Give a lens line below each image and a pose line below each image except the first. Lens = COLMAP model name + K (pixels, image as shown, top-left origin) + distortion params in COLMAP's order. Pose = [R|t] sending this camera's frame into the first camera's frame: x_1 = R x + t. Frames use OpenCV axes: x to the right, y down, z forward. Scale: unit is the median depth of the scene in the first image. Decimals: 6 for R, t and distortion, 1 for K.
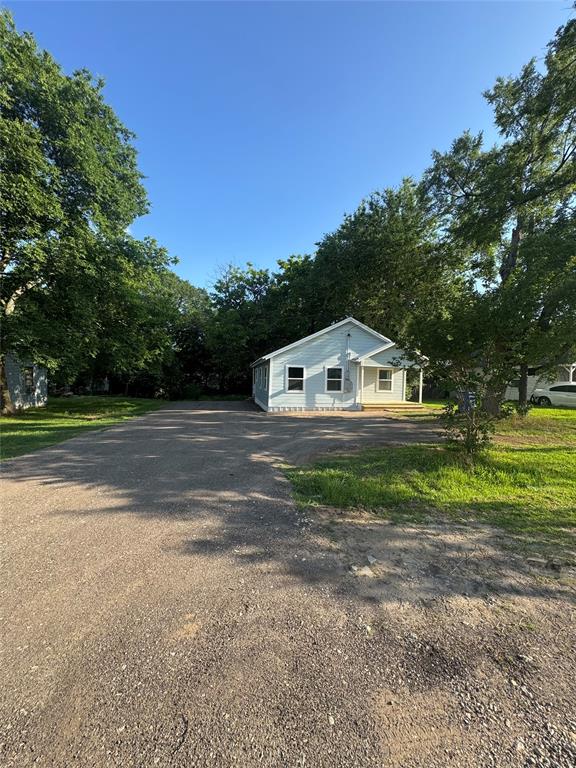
lens RADIAL K [[305.8, 0, 288.0], [0, 305.8, 384.0], [0, 0, 1]] dist [-0.004118, -0.000010]
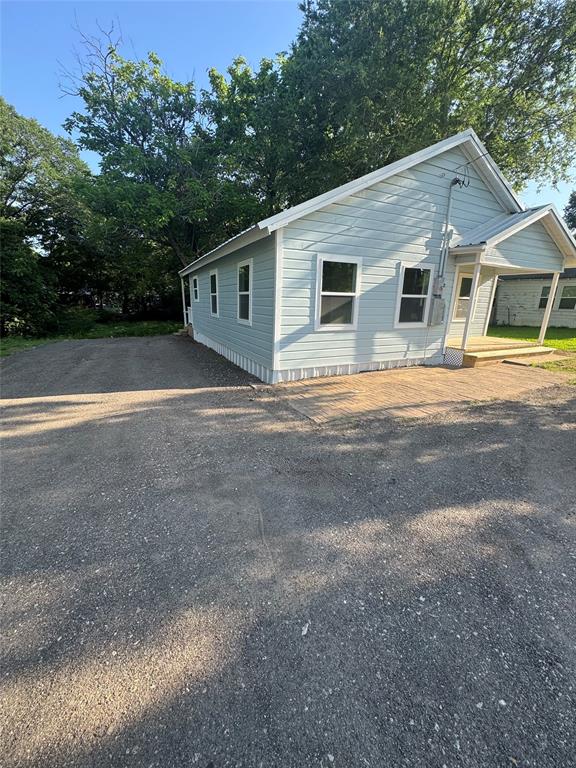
lens RADIAL K [[305.8, 0, 288.0], [0, 305.8, 384.0], [0, 0, 1]] dist [-0.004118, -0.000010]
pose [[0.965040, -0.073938, 0.251458, -0.138958], [0.008539, 0.967746, 0.251782, -0.004843], [-0.261964, -0.240833, 0.934545, 0.618749]]
